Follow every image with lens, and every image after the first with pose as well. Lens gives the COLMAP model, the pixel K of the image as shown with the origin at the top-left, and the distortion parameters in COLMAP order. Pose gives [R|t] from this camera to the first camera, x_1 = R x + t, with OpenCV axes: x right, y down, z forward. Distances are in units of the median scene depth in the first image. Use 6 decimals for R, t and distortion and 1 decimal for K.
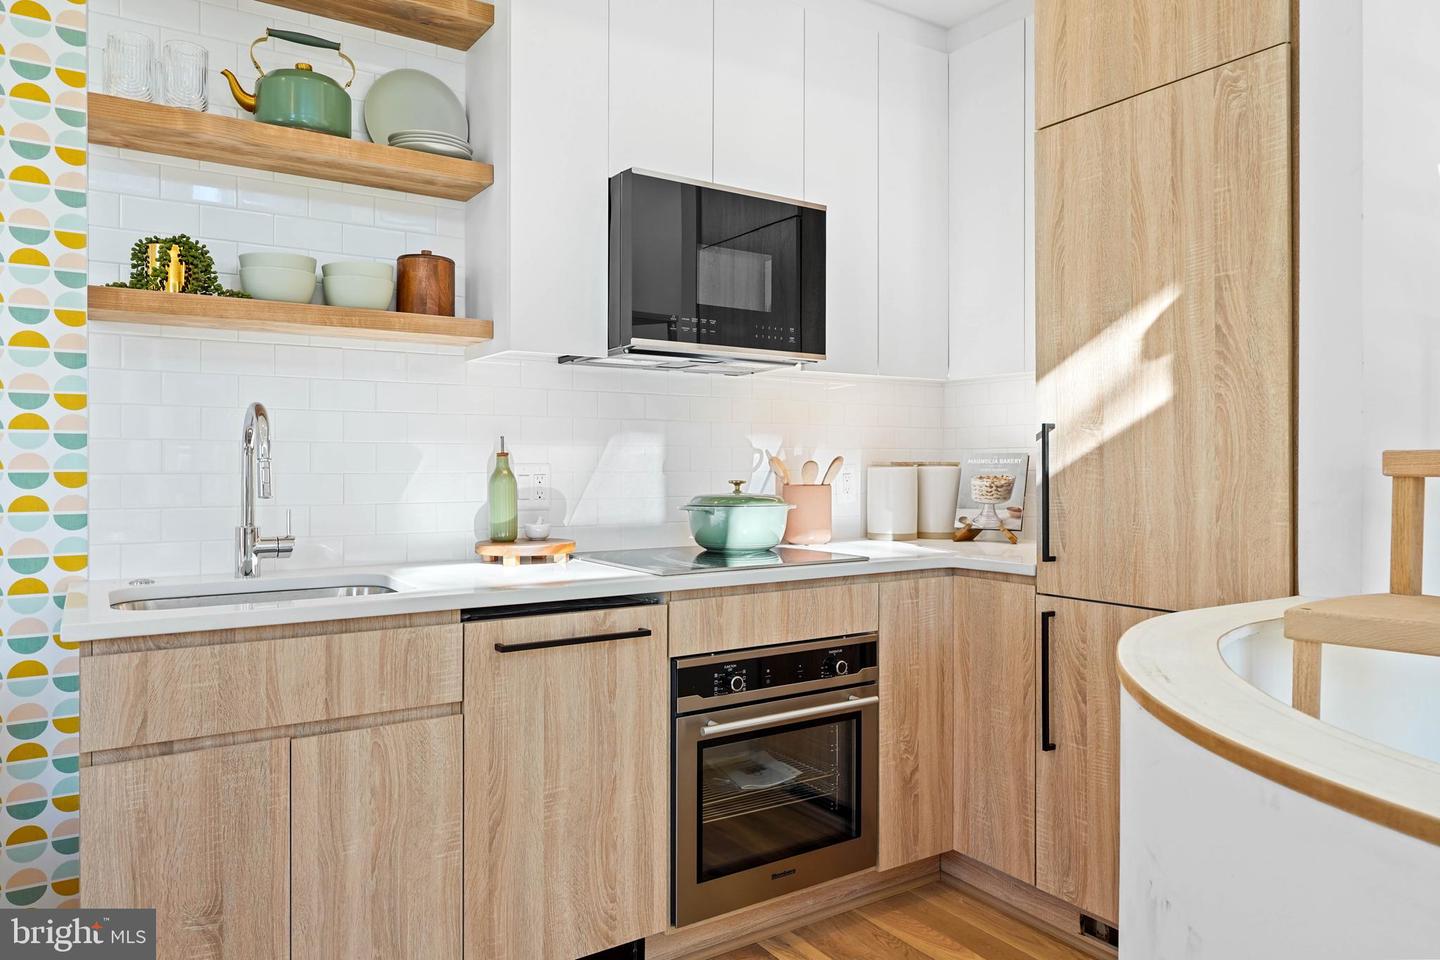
lens RADIAL K [[950.7, 0, 722.0], [0, 950.7, 462.1], [0, 0, 1]] dist [-0.000580, 0.000521]
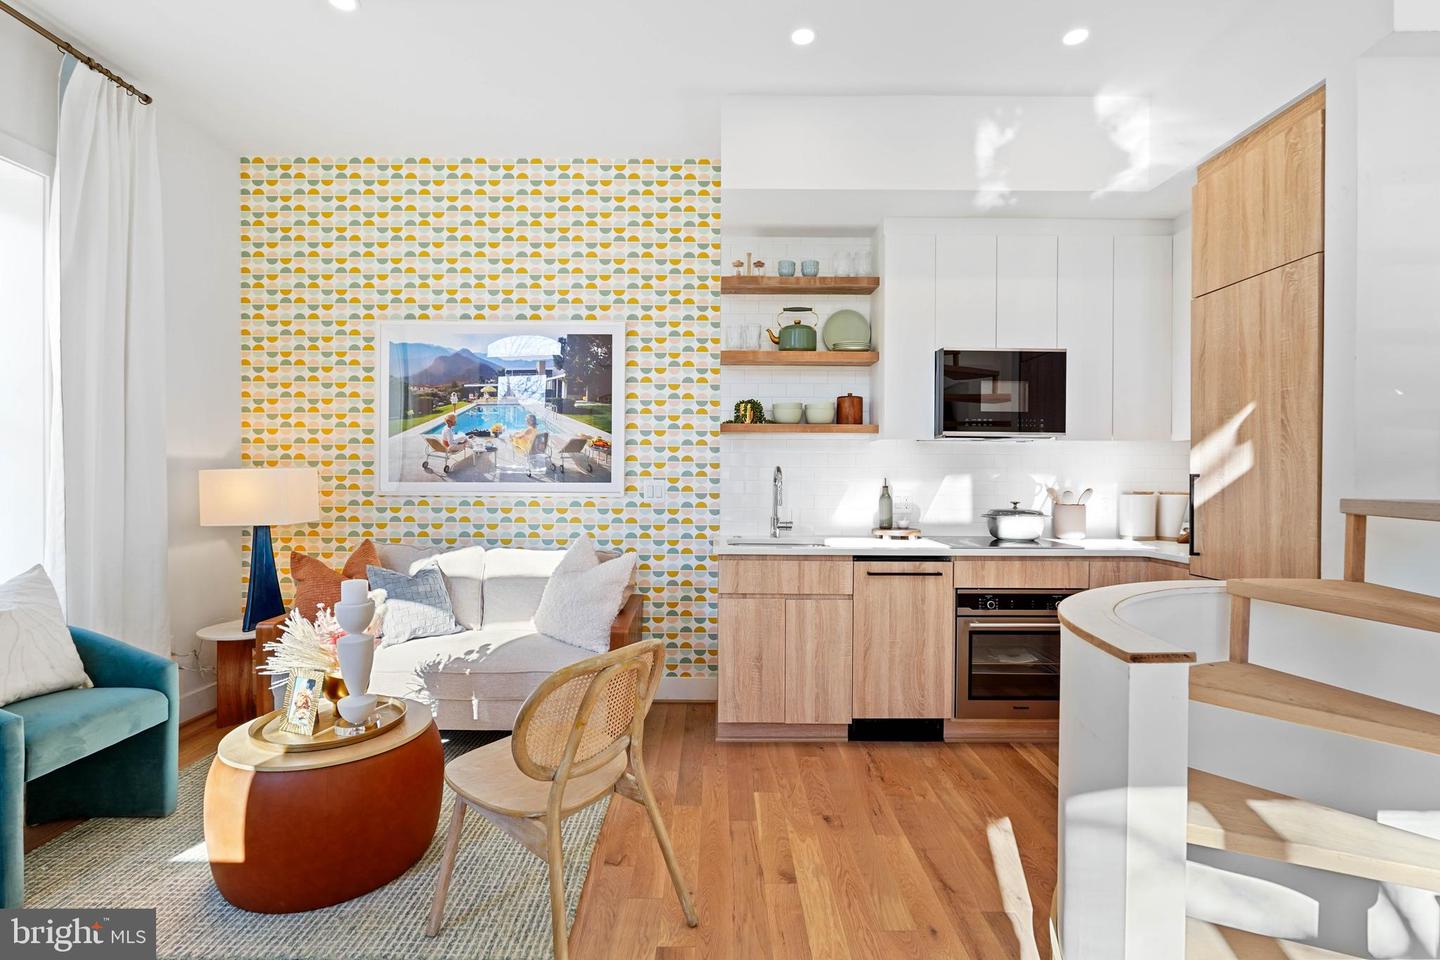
lens RADIAL K [[677.4, 0, 720.0], [0, 677.4, 480.0], [0, 0, 1]] dist [-0.005058, -0.000046]
pose [[0.836973, 0.008877, -0.547172, 0.322337], [-0.004711, 0.999948, 0.009017, -0.040121], [0.547224, -0.004969, 0.836971, -0.512392]]
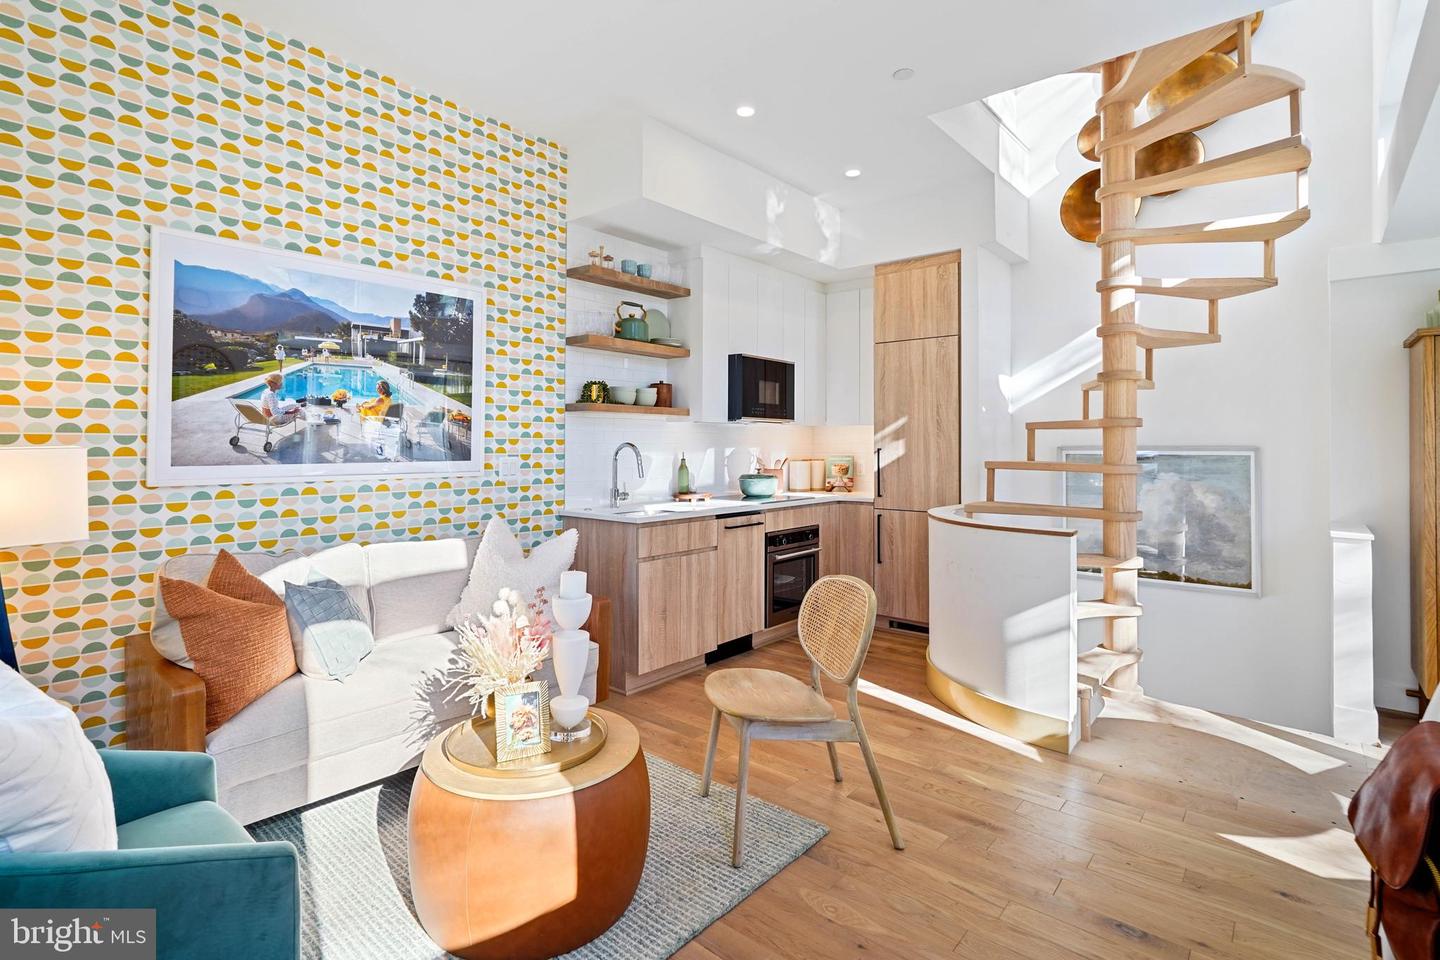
lens RADIAL K [[700.6, 0, 714.3], [0, 700.6, 439.7], [0, 0, 1]] dist [-0.000136, -0.000055]
pose [[0.961369, 0.004082, 0.275232, -0.774501], [-0.002514, 0.999979, -0.006047, -0.057274], [-0.275251, 0.005121, 0.961359, -0.960929]]
